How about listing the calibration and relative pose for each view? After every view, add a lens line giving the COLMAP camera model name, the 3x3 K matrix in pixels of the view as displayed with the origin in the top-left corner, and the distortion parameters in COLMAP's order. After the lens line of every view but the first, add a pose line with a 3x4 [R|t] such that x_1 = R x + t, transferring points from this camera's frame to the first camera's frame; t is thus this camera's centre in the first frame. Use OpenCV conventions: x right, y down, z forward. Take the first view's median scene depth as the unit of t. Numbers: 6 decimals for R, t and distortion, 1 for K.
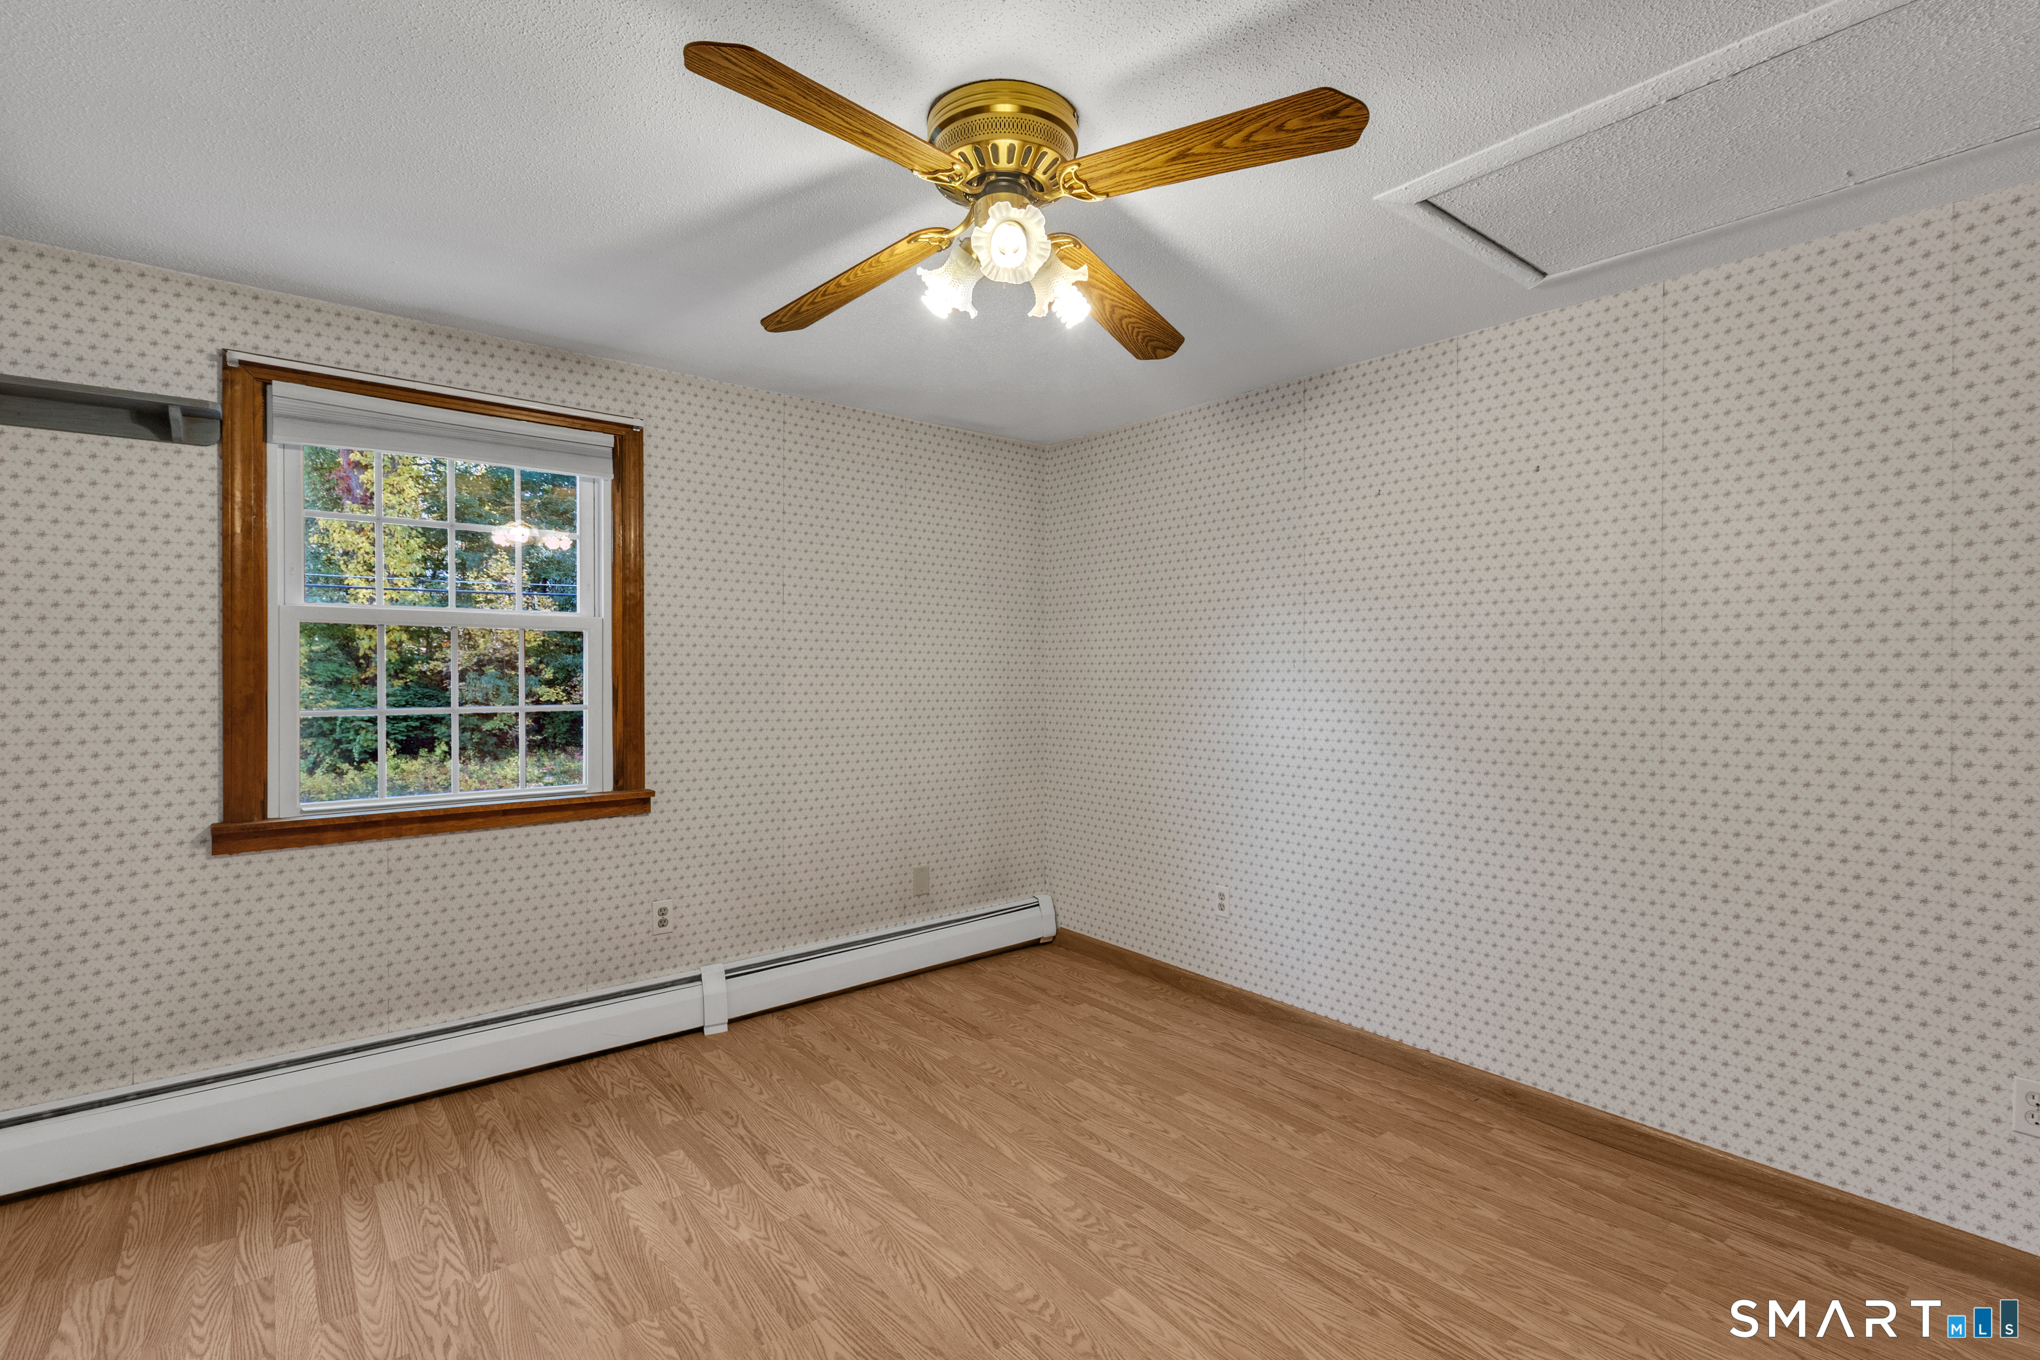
lens RADIAL K [[920.7, 0, 1022.3], [0, 920.7, 668.1], [0, 0, 1]] dist [-0.001693, -0.000825]
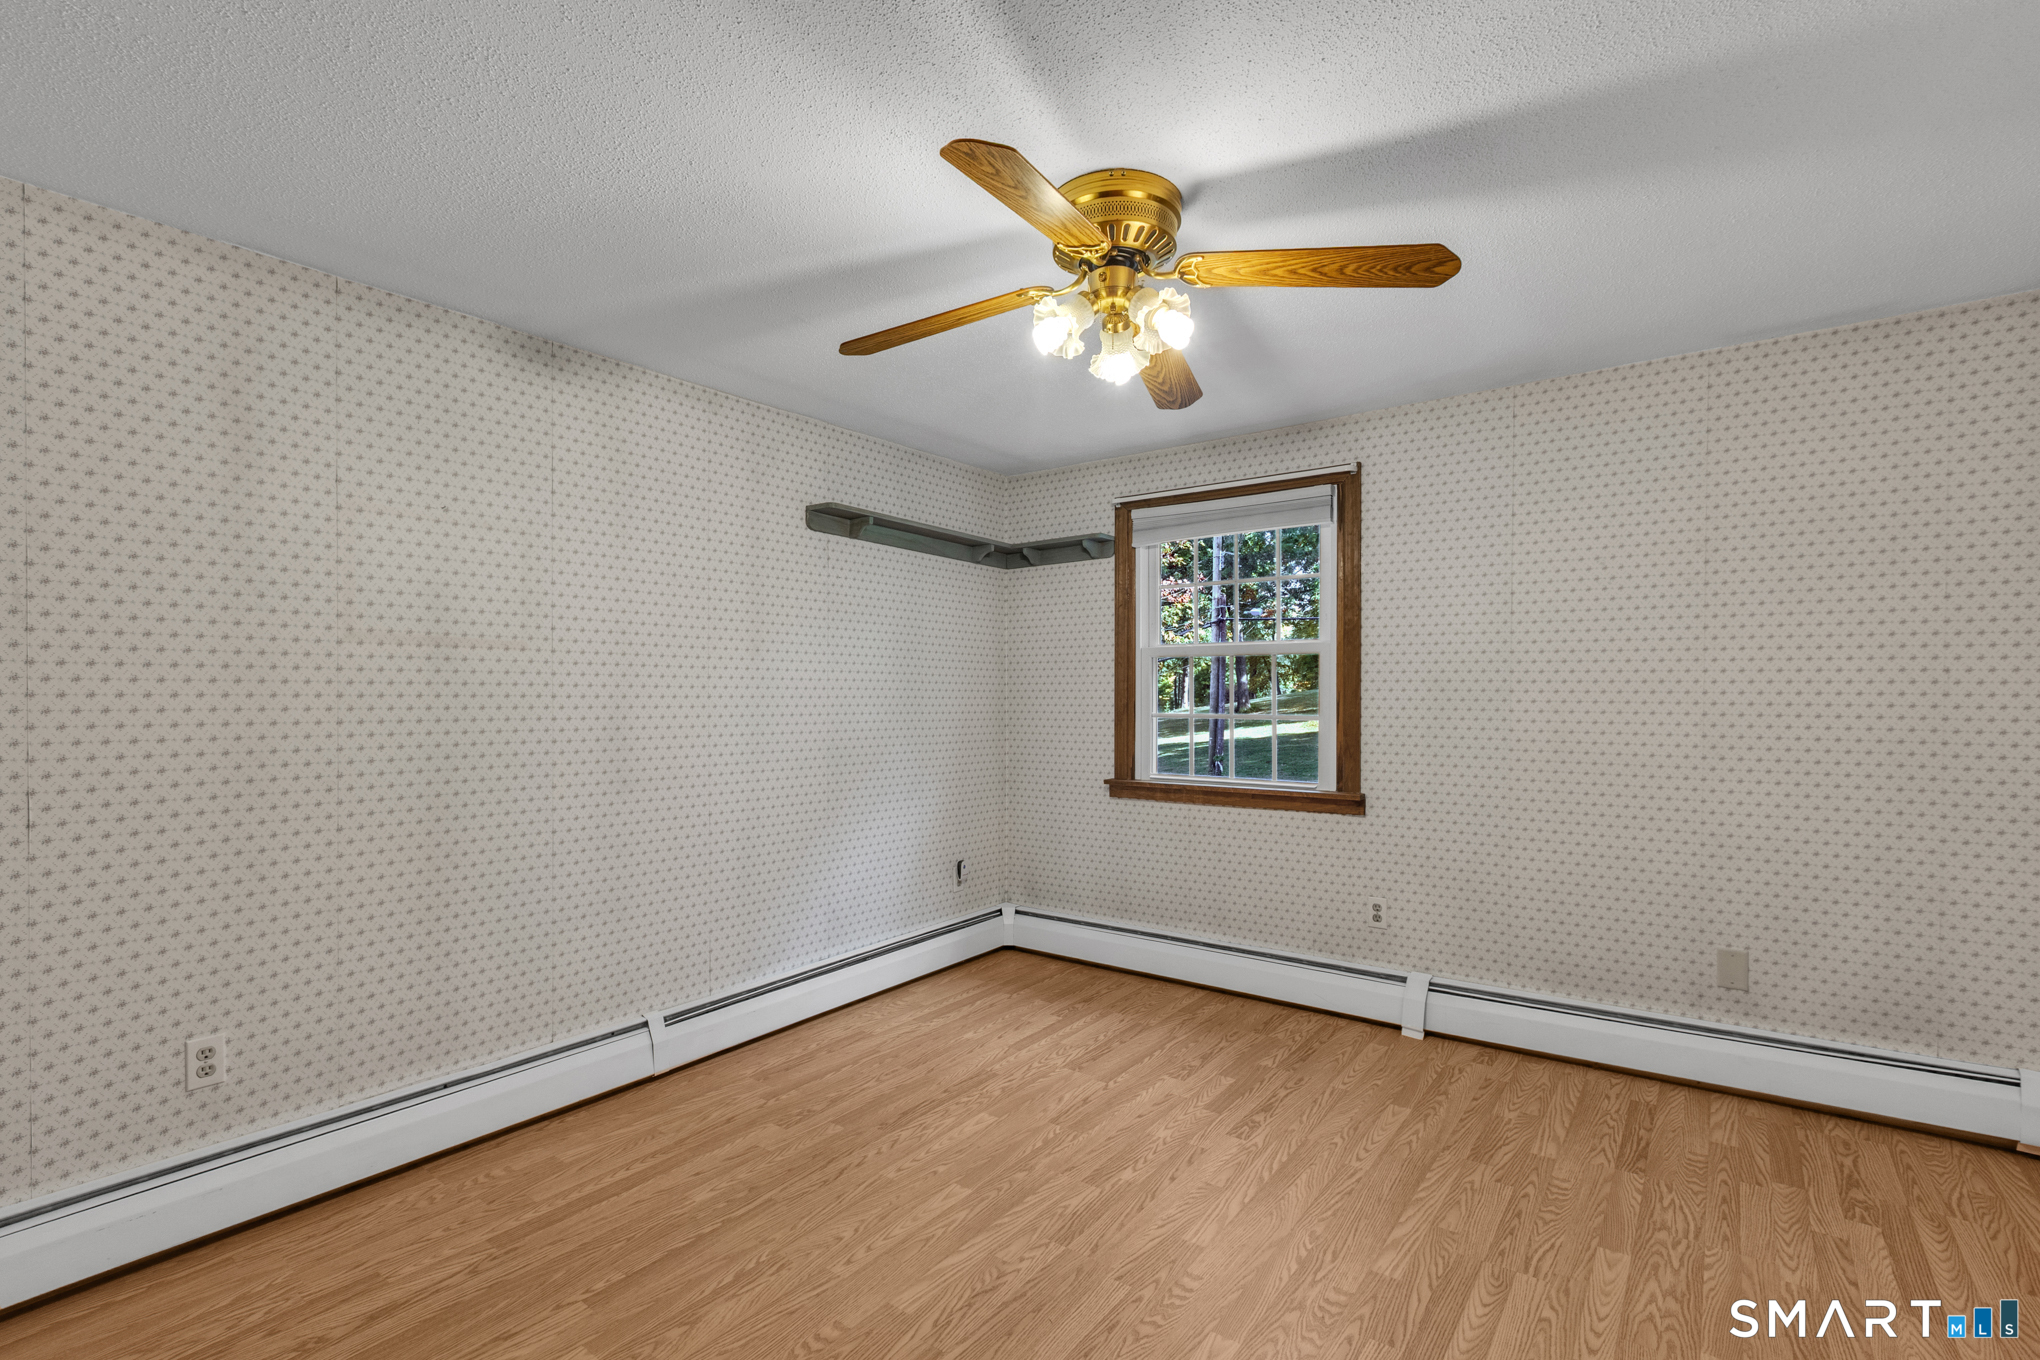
lens RADIAL K [[920.7, 0, 1027.8], [0, 920.7, 687.8], [0, 0, 1]] dist [-0.001693, -0.000825]
pose [[0.241367, -0.005111, -0.970420, 0.584824], [0.007297, 0.999967, -0.003452, 0.004585], [0.970406, -0.006248, 0.241397, 0.344078]]
